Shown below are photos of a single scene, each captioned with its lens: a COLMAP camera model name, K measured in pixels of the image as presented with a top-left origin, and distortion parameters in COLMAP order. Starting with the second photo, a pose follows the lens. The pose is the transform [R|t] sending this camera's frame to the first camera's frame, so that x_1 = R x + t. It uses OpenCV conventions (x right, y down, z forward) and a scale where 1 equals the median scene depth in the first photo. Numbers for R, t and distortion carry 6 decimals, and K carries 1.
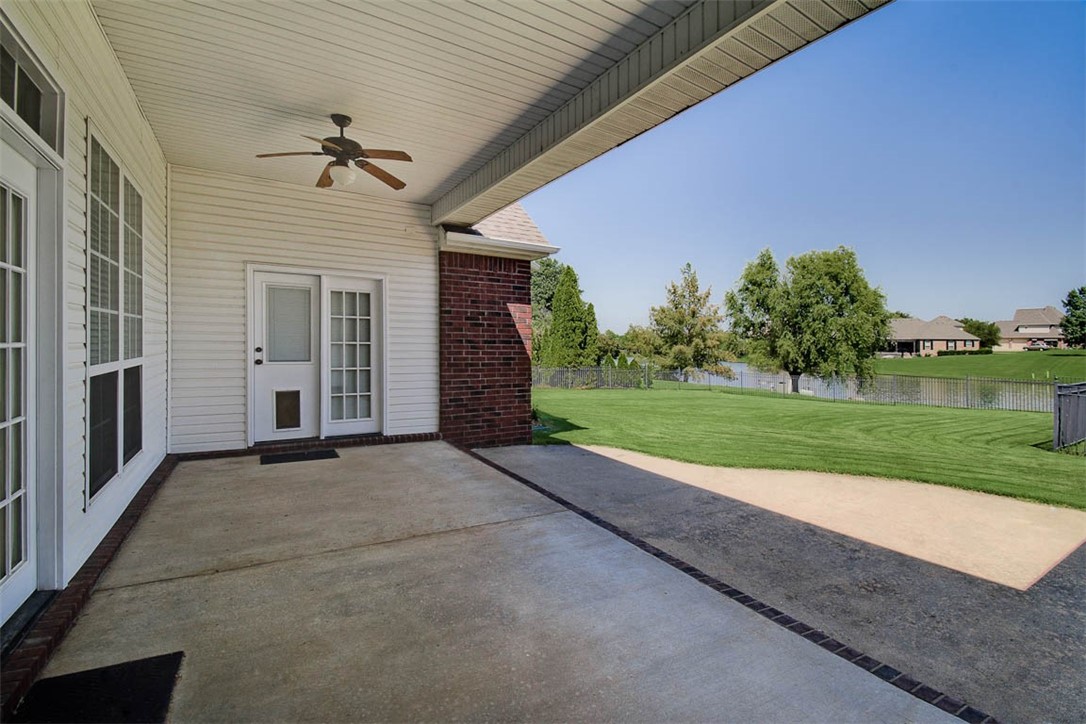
lens RADIAL K [[480.2, 0, 544.8], [0, 480.2, 355.3], [0, 0, 1]] dist [0.011041, -0.017376]
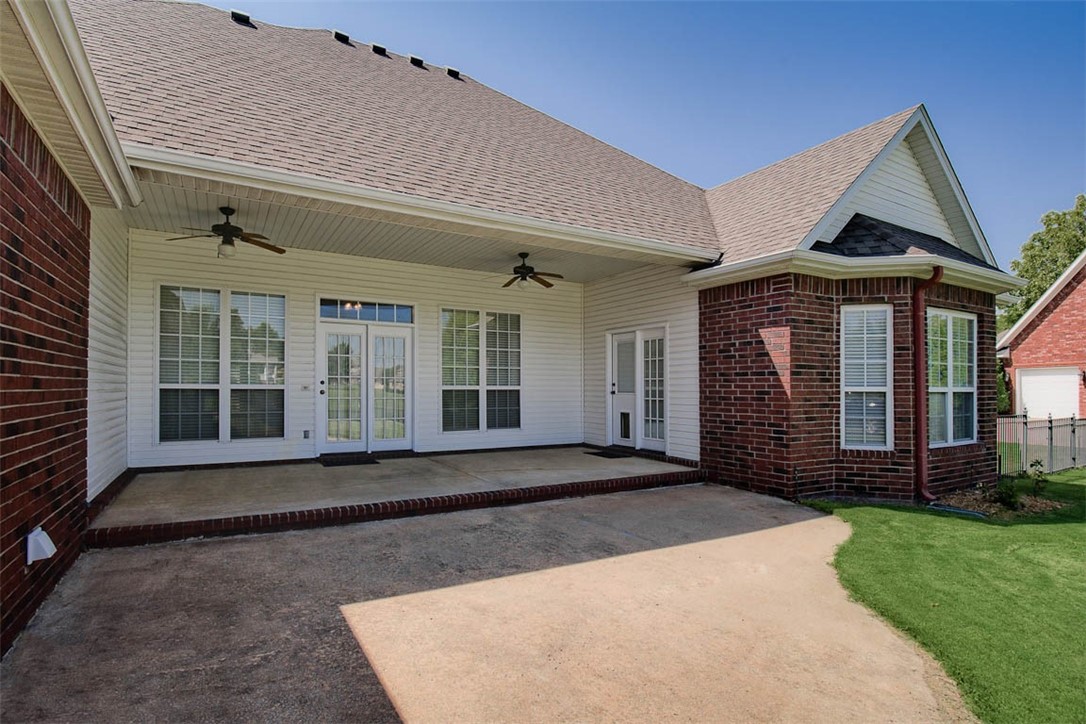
lens RADIAL K [[551.0, 0, 541.5], [0, 551.0, 392.4], [0, 0, 1]] dist [-0.000676, -0.000065]
pose [[-0.008306, -0.007827, -0.999935, 0.989225], [-0.031434, 0.999477, -0.007562, 0.028381], [0.999471, 0.031370, -0.008548, 0.654196]]
